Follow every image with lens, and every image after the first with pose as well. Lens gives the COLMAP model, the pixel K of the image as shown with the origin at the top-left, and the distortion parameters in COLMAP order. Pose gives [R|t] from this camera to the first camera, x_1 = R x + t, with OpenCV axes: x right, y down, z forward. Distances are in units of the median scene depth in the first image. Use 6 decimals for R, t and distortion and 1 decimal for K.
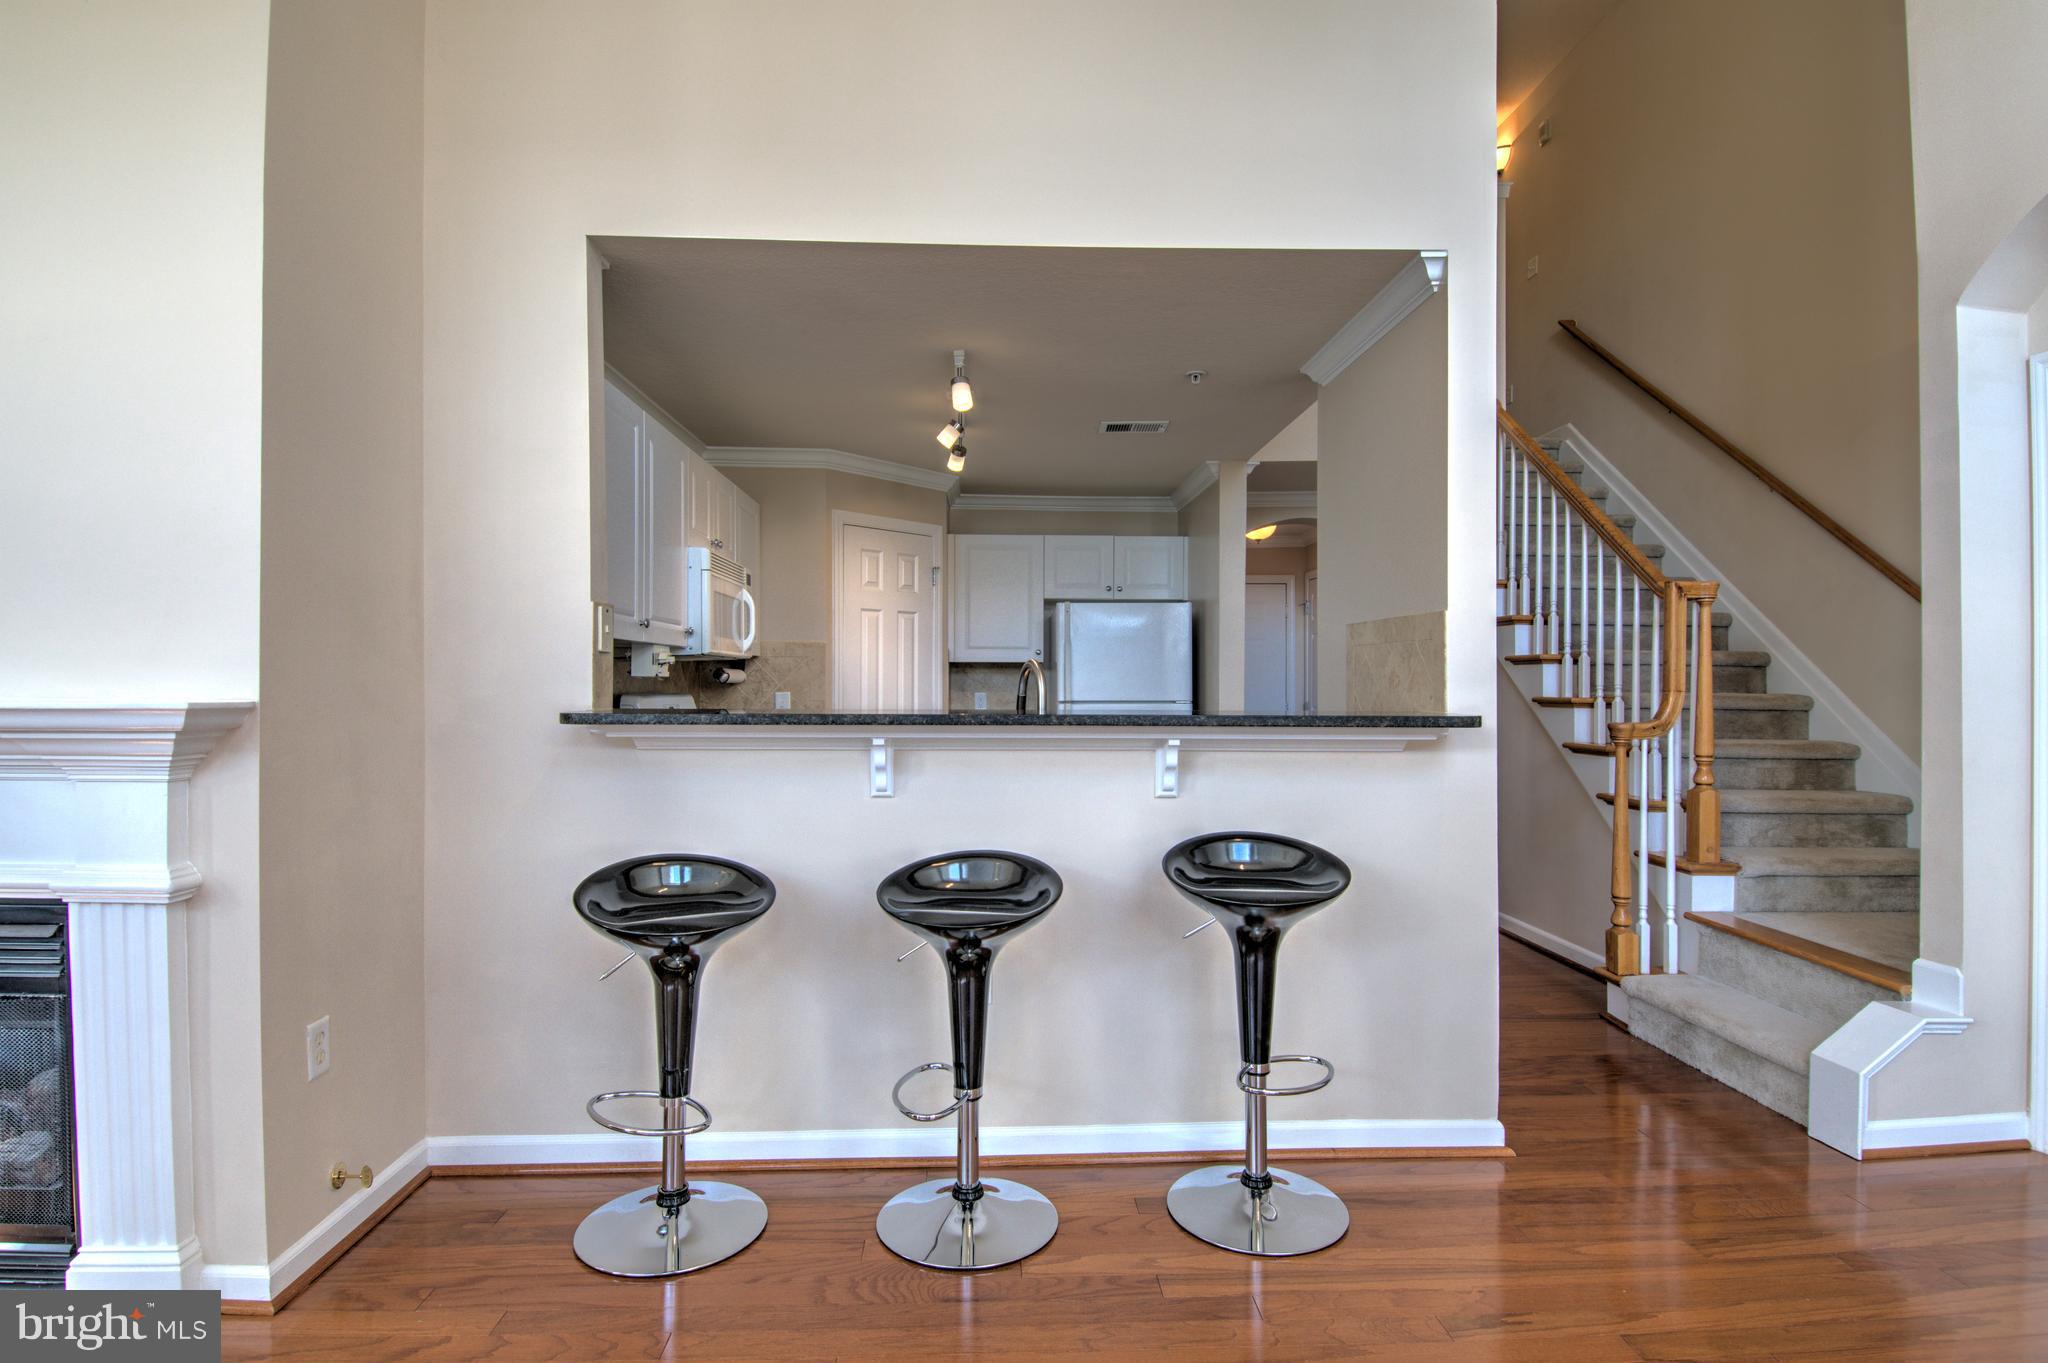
lens RADIAL K [[1052.9, 0, 1024.0], [0, 1052.9, 681.5], [0, 0, 1]] dist [0.019512, -0.031972]
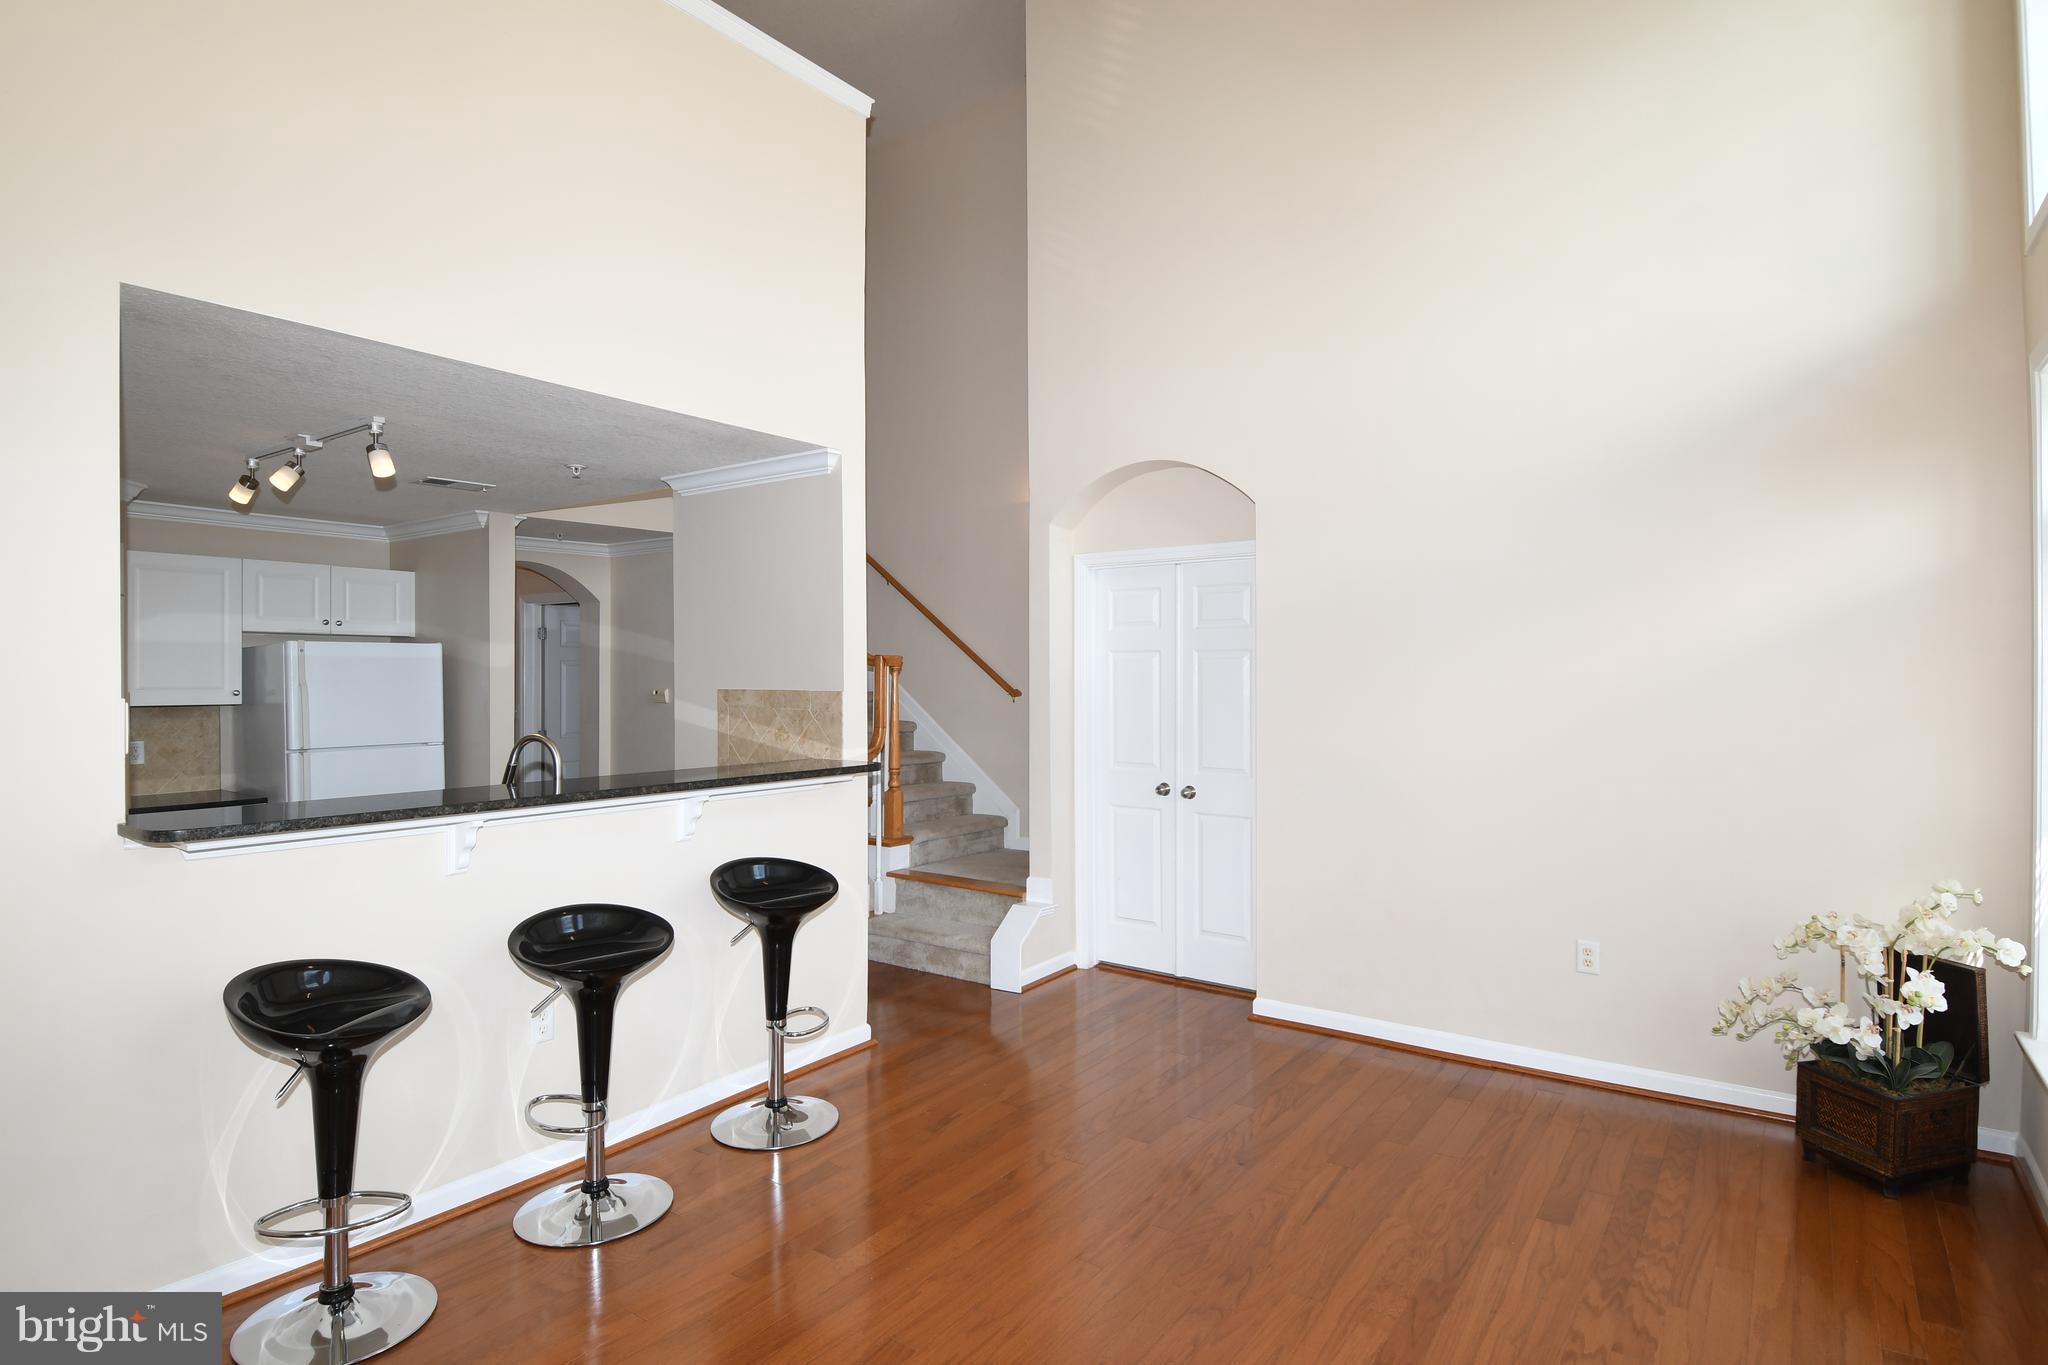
lens RADIAL K [[1052.9, 0, 1024.0], [0, 1052.9, 682.5], [0, 0, 1]] dist [0.019512, -0.031972]
pose [[0.613620, -0.007104, 0.789570, -0.592742], [0.002727, 0.999973, 0.006878, -0.085649], [-0.789597, -0.002067, 0.613623, -0.113550]]
